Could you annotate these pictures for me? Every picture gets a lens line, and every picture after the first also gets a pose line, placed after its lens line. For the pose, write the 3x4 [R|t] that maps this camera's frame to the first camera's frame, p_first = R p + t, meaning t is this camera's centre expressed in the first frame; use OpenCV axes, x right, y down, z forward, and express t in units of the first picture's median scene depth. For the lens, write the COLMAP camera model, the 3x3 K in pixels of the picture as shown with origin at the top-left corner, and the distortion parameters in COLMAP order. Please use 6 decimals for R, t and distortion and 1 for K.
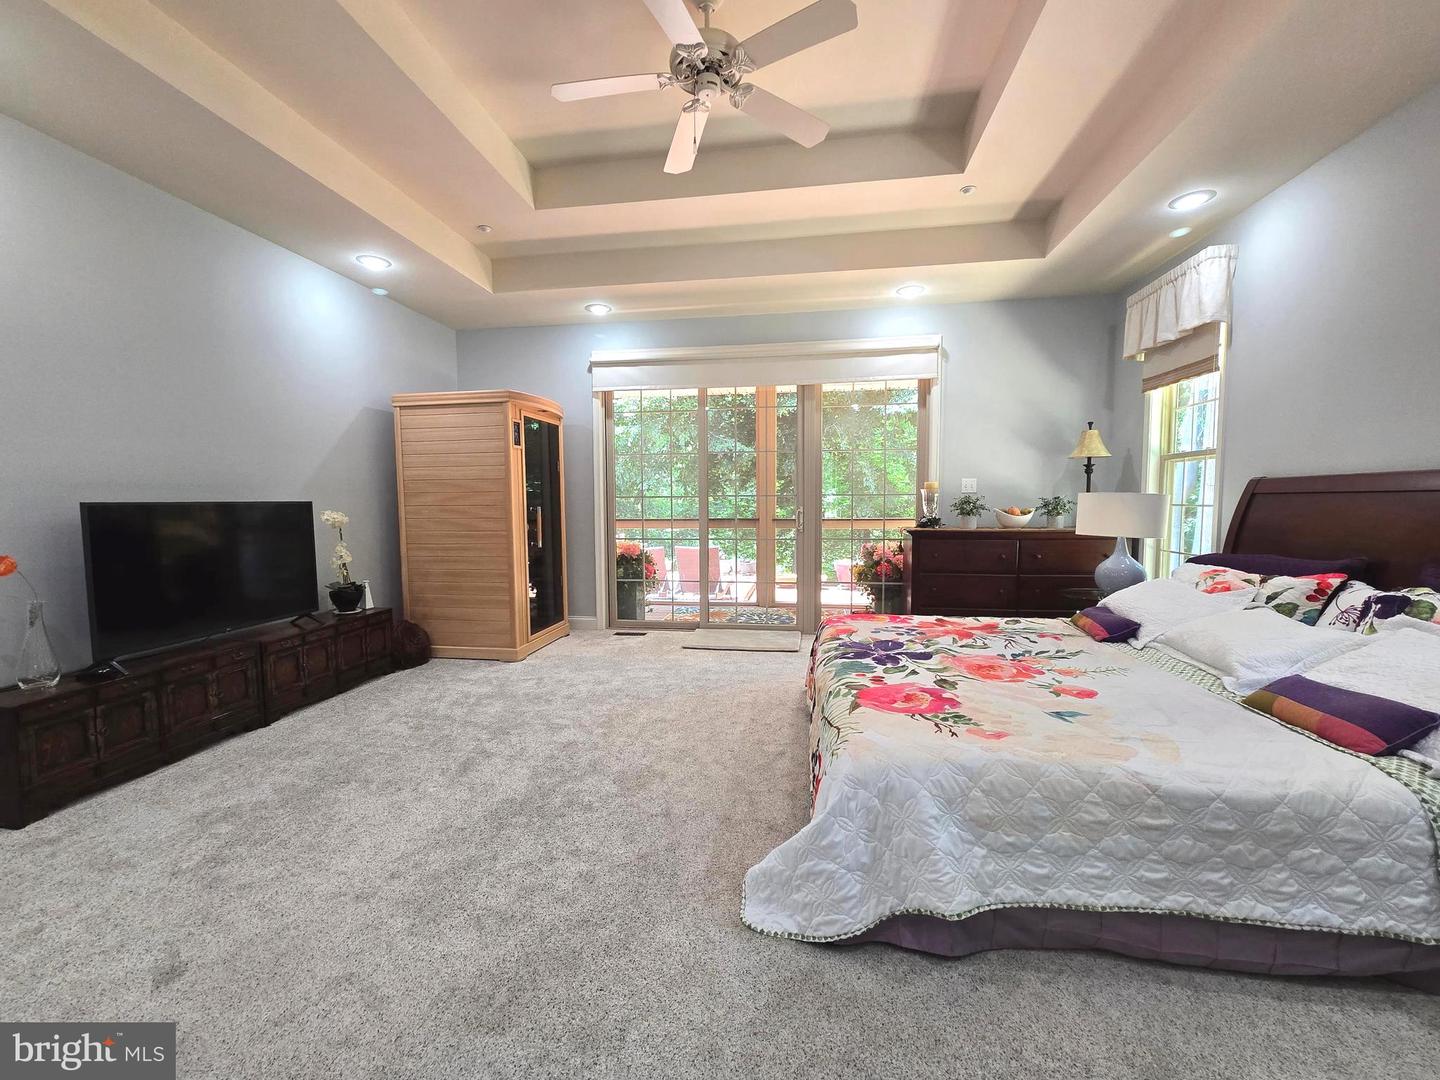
lens RADIAL K [[590.0, 0, 717.2], [0, 590.0, 541.8], [0, 0, 1]] dist [0.010066, 0.000115]
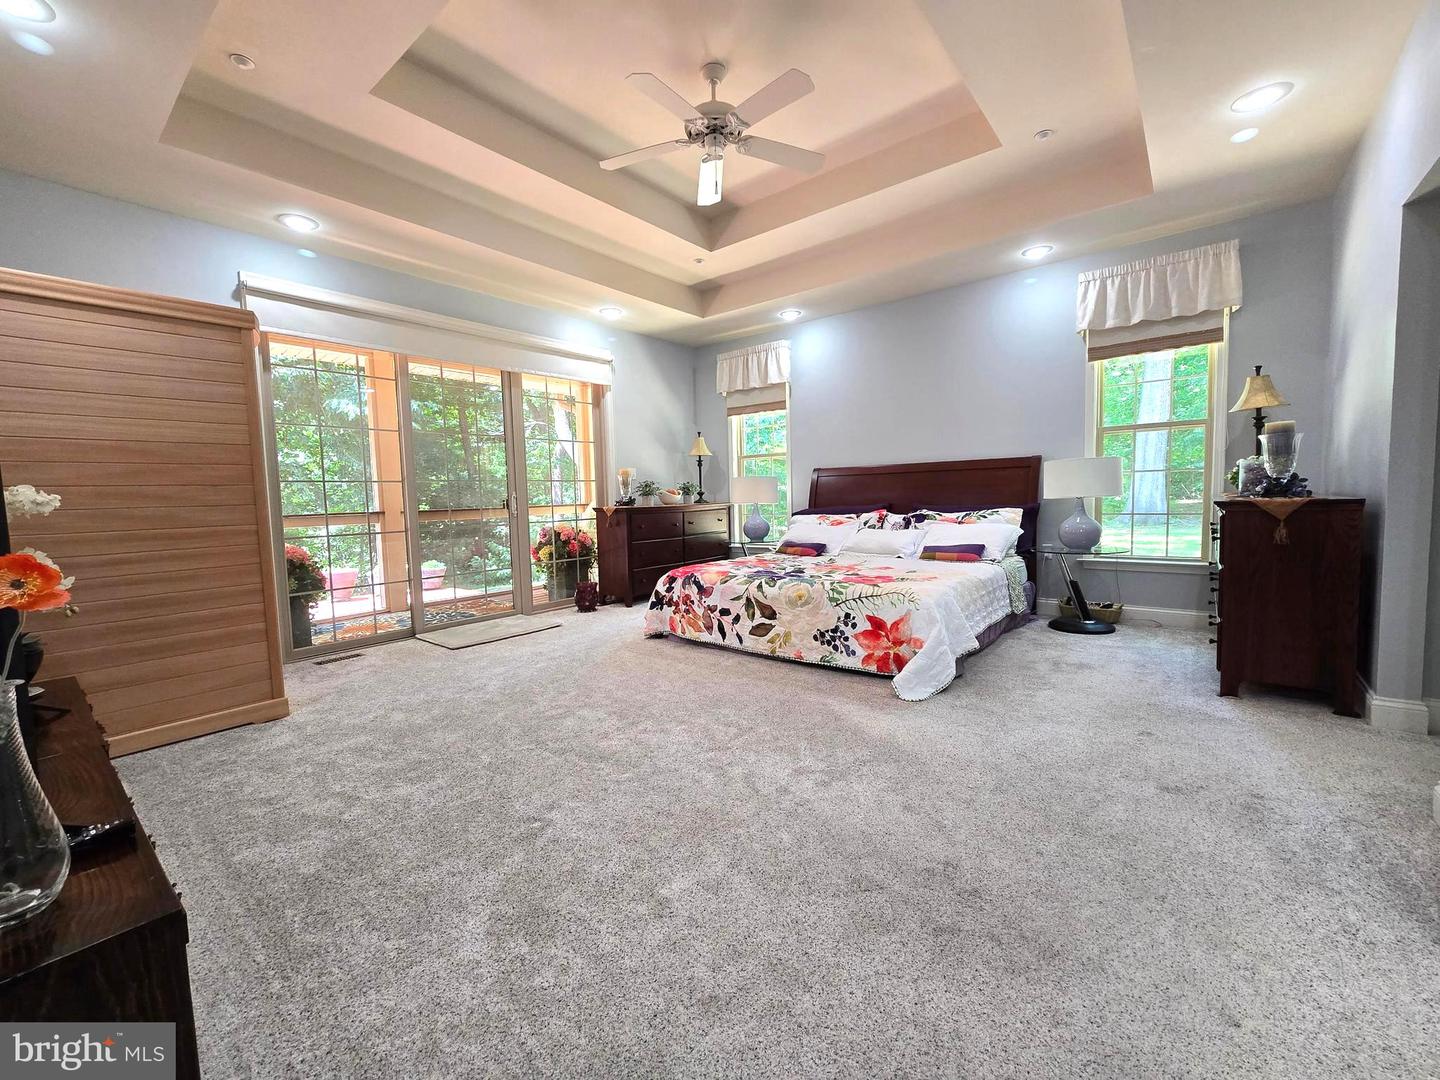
lens RADIAL K [[590.0, 0, 715.4], [0, 590.0, 538.8], [0, 0, 1]] dist [0.010066, 0.000115]
pose [[0.515529, -0.073427, 0.853720, -0.677217], [0.084450, 0.995825, 0.034654, 0.018584], [-0.852700, 0.054232, 0.519578, 0.221682]]
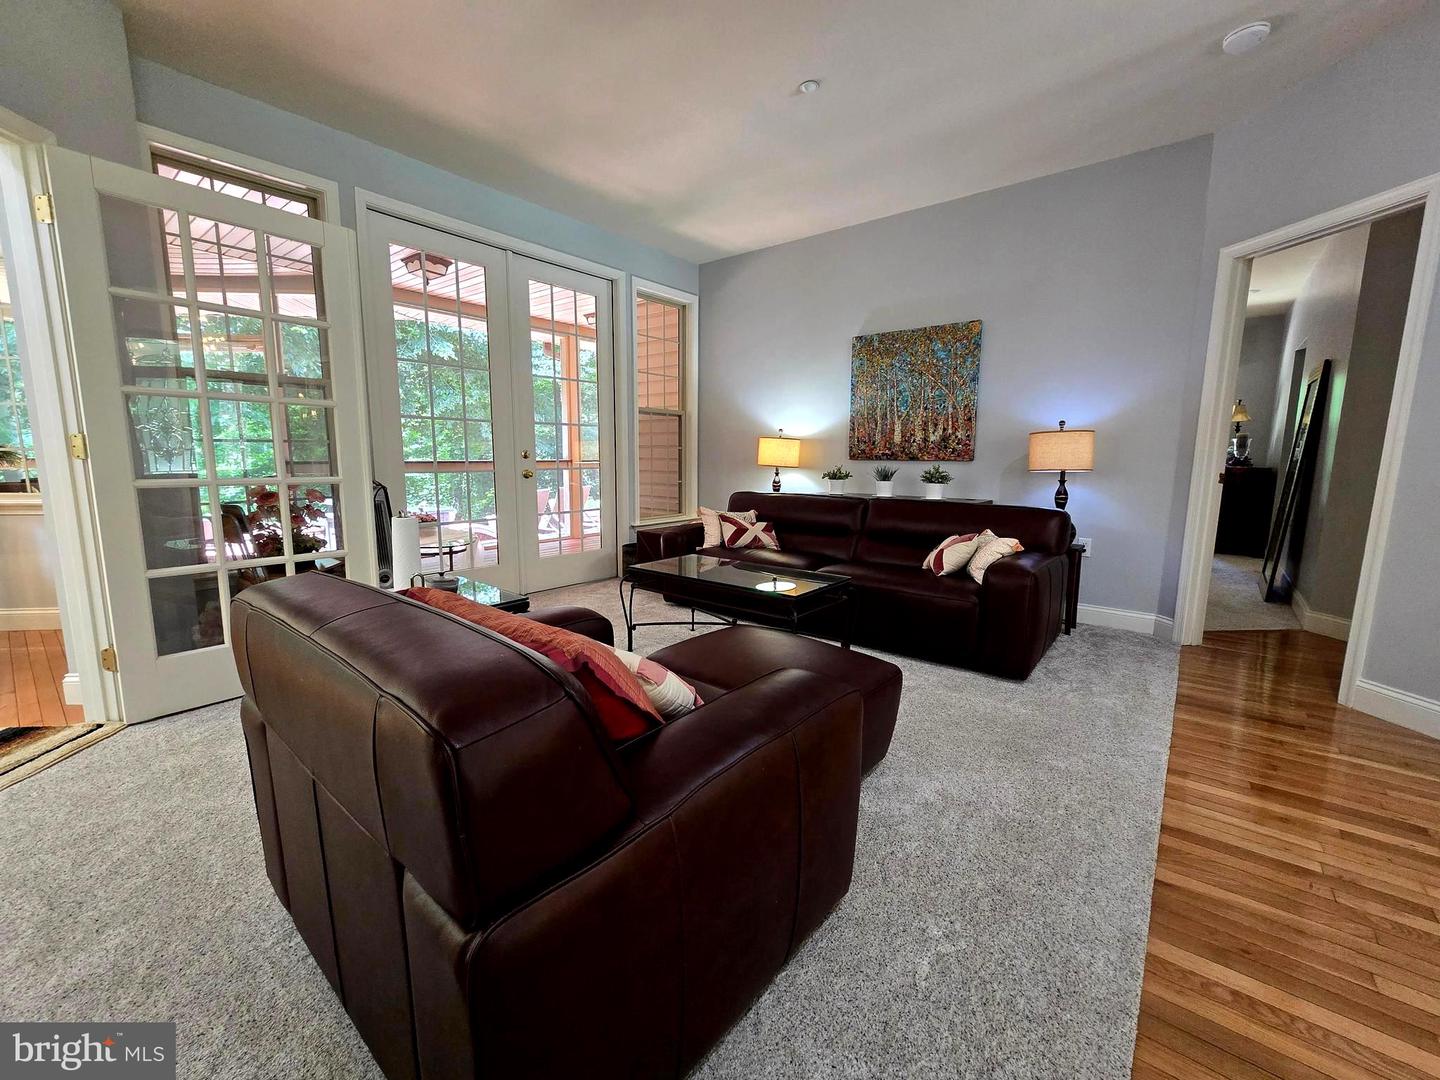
lens RADIAL K [[590.0, 0, 717.7], [0, 590.0, 538.9], [0, 0, 1]] dist [0.010066, 0.000115]
pose [[0.525667, -0.115492, 0.842814, -1.070782], [0.052803, 0.993261, 0.103174, 0.013943], [-0.849050, -0.009732, 0.528223, 0.267947]]
